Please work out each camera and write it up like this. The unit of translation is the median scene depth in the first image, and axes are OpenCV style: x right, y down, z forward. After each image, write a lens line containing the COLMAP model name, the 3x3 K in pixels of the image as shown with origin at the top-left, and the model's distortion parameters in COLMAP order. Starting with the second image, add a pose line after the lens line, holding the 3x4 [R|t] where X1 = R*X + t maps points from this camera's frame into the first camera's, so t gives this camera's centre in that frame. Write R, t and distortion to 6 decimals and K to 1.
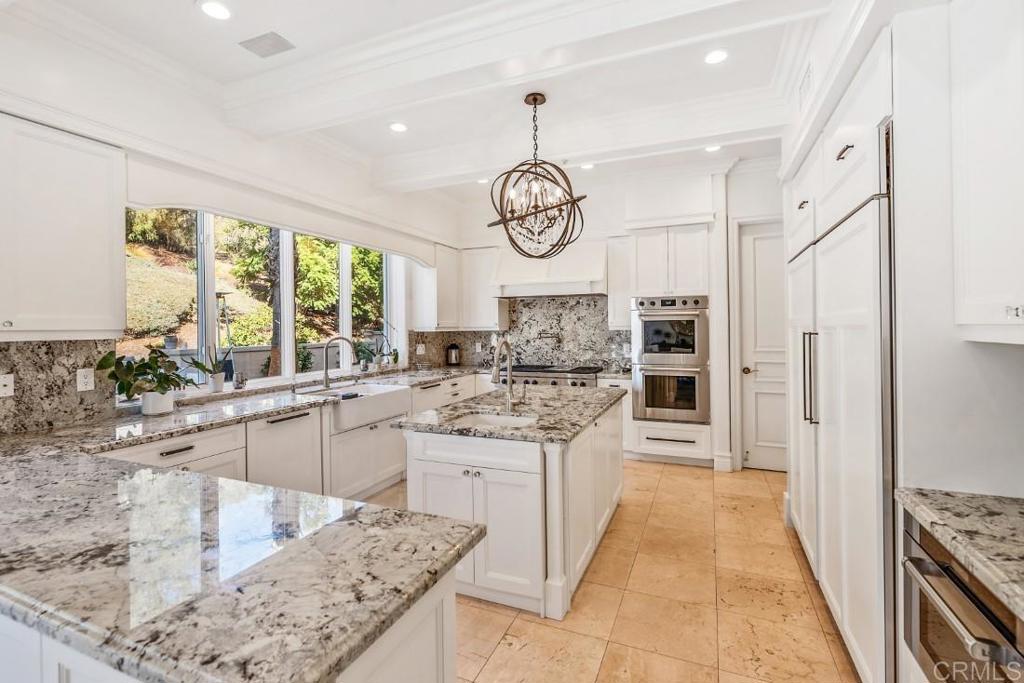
lens RADIAL K [[466.9, 0, 511.0], [0, 466.9, 332.6], [0, 0, 1]] dist [0.001256, 0.000206]
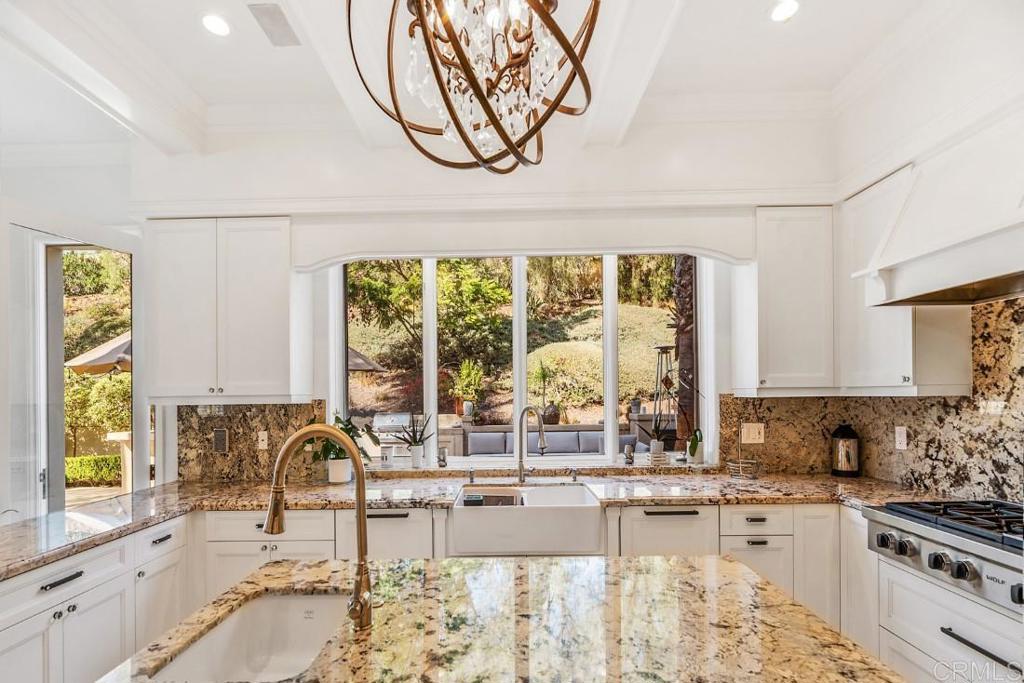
lens RADIAL K [[519.6, 0, 505.9], [0, 519.6, 403.4], [0, 0, 1]] dist [-0.017282, -0.000147]
pose [[0.381158, 0.019783, -0.924298, 0.215493], [-0.002236, 0.999788, 0.020476, -0.006377], [0.924507, -0.005738, 0.381122, 0.554675]]
